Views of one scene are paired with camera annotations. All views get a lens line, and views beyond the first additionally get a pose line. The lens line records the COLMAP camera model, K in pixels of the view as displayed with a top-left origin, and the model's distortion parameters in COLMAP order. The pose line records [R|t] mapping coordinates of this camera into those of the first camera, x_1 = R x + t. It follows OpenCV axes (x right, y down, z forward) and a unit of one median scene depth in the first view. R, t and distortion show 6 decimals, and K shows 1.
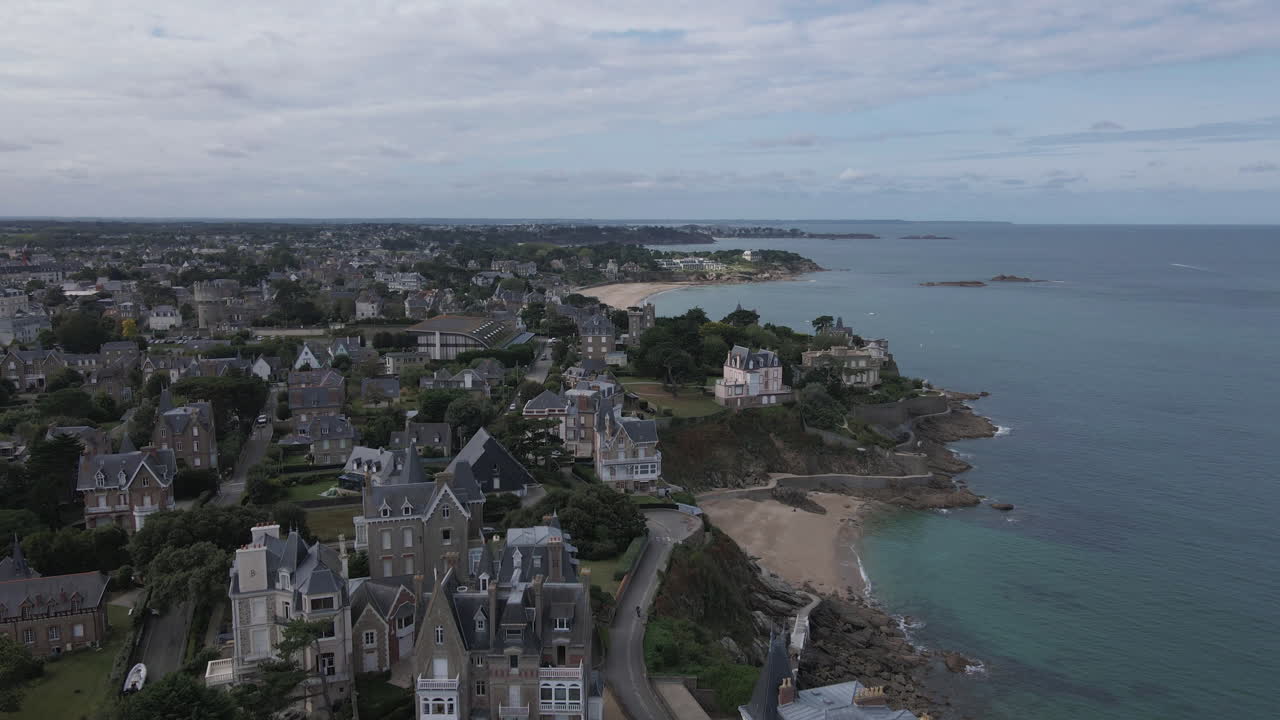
lens RADIAL K [[994.7, 0, 640.0], [0, 994.7, 360.0], [0, 0, 1]] dist [0.010332, 0.012888]
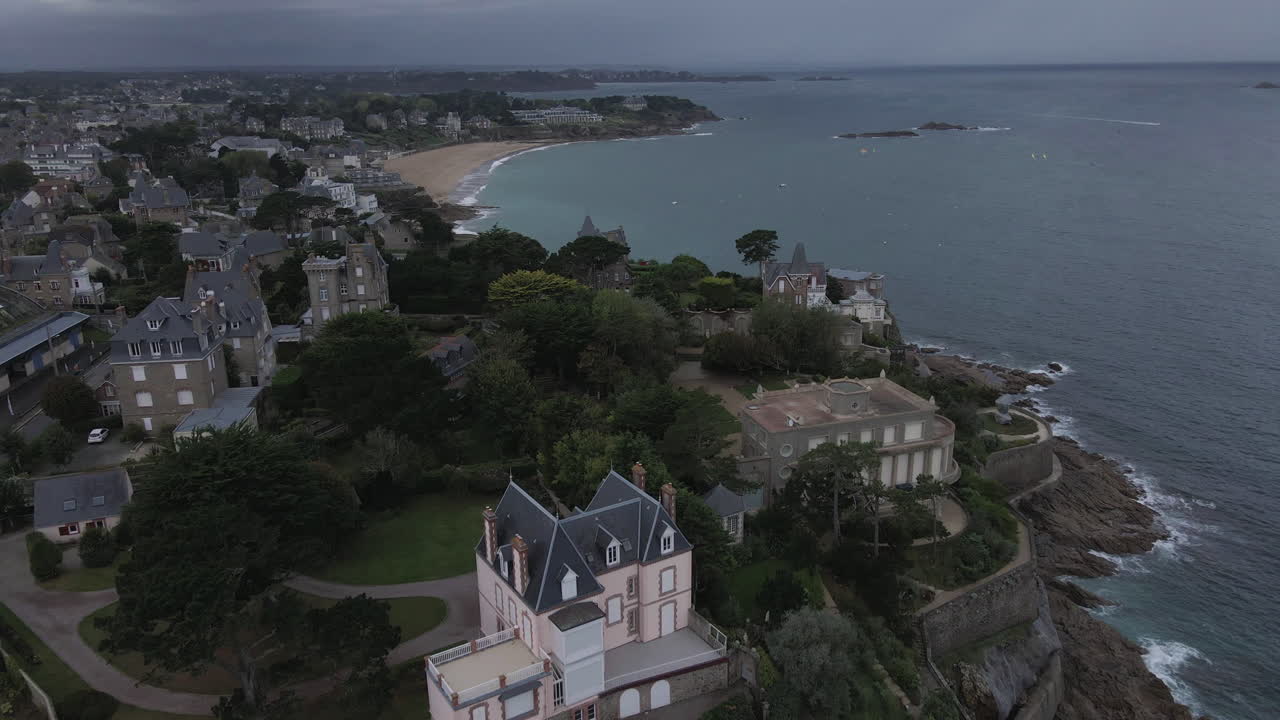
lens RADIAL K [[994.7, 0, 640.0], [0, 994.7, 360.0], [0, 0, 1]] dist [0.010332, 0.012888]
pose [[0.993595, -0.045559, 0.103411, 0.096921], [0.029762, 0.988321, 0.149452, -0.079214], [-0.109012, -0.145417, 0.983347, 0.696925]]
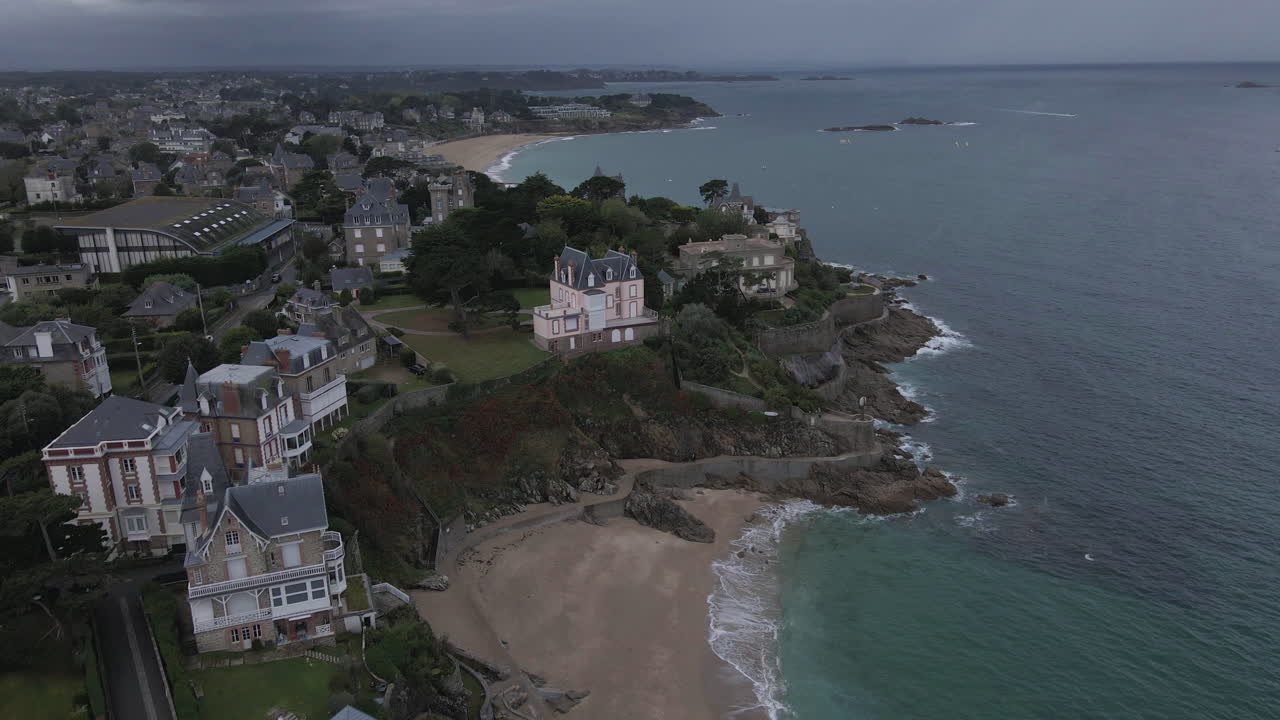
lens RADIAL K [[994.7, 0, 640.0], [0, 994.7, 360.0], [0, 0, 1]] dist [0.010332, 0.012888]
pose [[0.994557, -0.043115, 0.094859, 0.074584], [0.028598, 0.988365, 0.149388, -0.033634], [-0.100197, -0.145862, 0.984218, 0.358619]]
